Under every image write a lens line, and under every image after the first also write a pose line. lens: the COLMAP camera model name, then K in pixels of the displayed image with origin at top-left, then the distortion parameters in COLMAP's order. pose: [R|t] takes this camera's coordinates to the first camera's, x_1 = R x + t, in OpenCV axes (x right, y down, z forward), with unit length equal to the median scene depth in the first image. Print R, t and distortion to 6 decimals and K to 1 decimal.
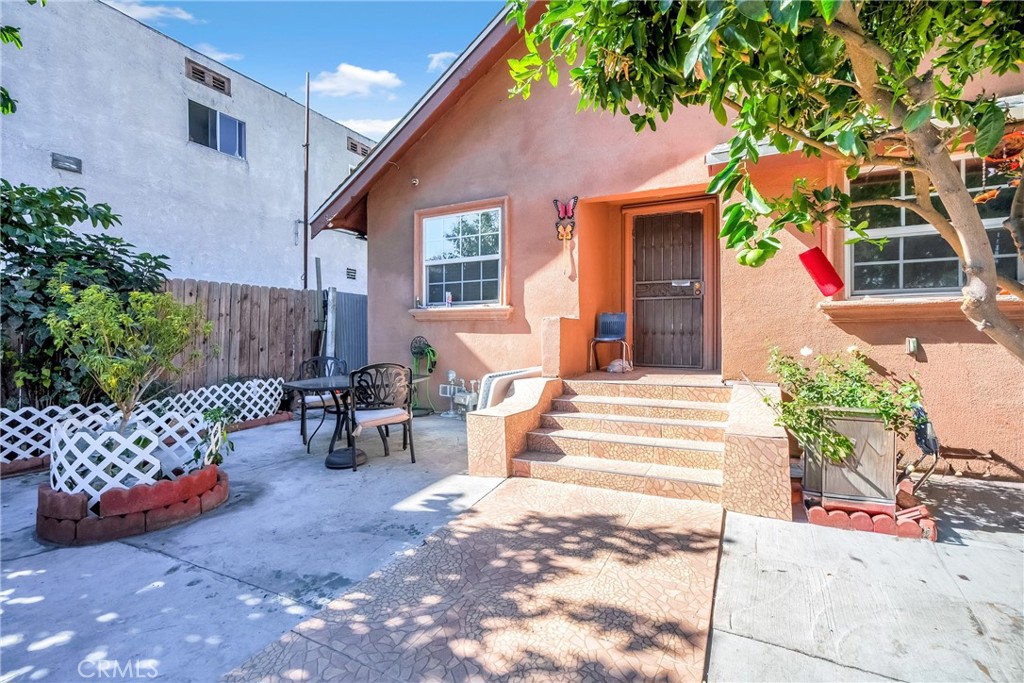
lens RADIAL K [[456.5, 0, 512.0], [0, 456.5, 341.5], [0, 0, 1]] dist [-0.019046, 0.005849]
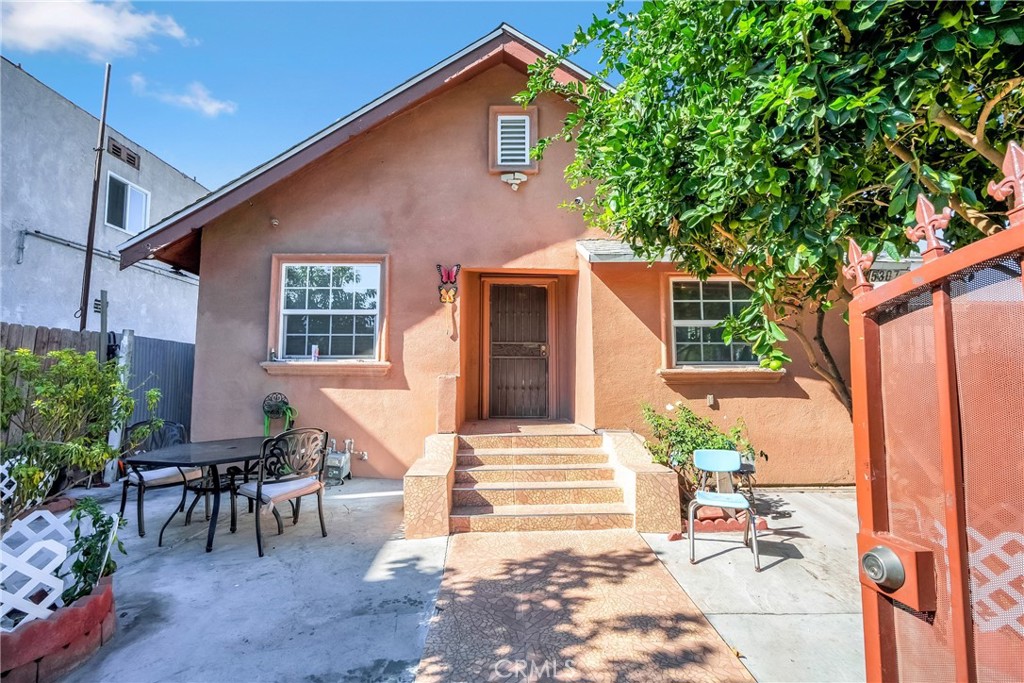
lens RADIAL K [[466.0, 0, 509.0], [0, 466.0, 338.2], [0, 0, 1]] dist [-0.002960, 0.001805]
pose [[0.878430, 0.045268, 0.475722, -0.338188], [0.004986, 0.994581, -0.103848, -0.029746], [-0.477845, 0.093595, 0.873444, -0.028792]]
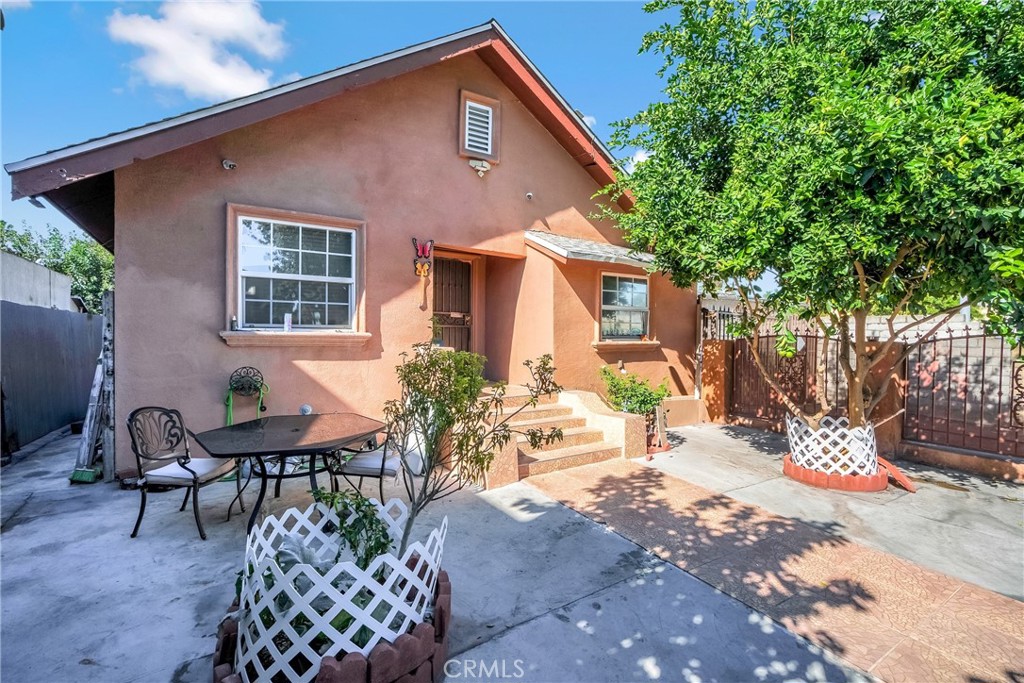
lens RADIAL K [[466.0, 0, 509.0], [0, 466.0, 338.2], [0, 0, 1]] dist [-0.002960, 0.001805]
pose [[0.503154, 0.002498, 0.864193, -0.939664], [0.003412, 0.999982, -0.004877, -0.078567], [-0.864190, 0.005403, 0.503136, 0.291389]]
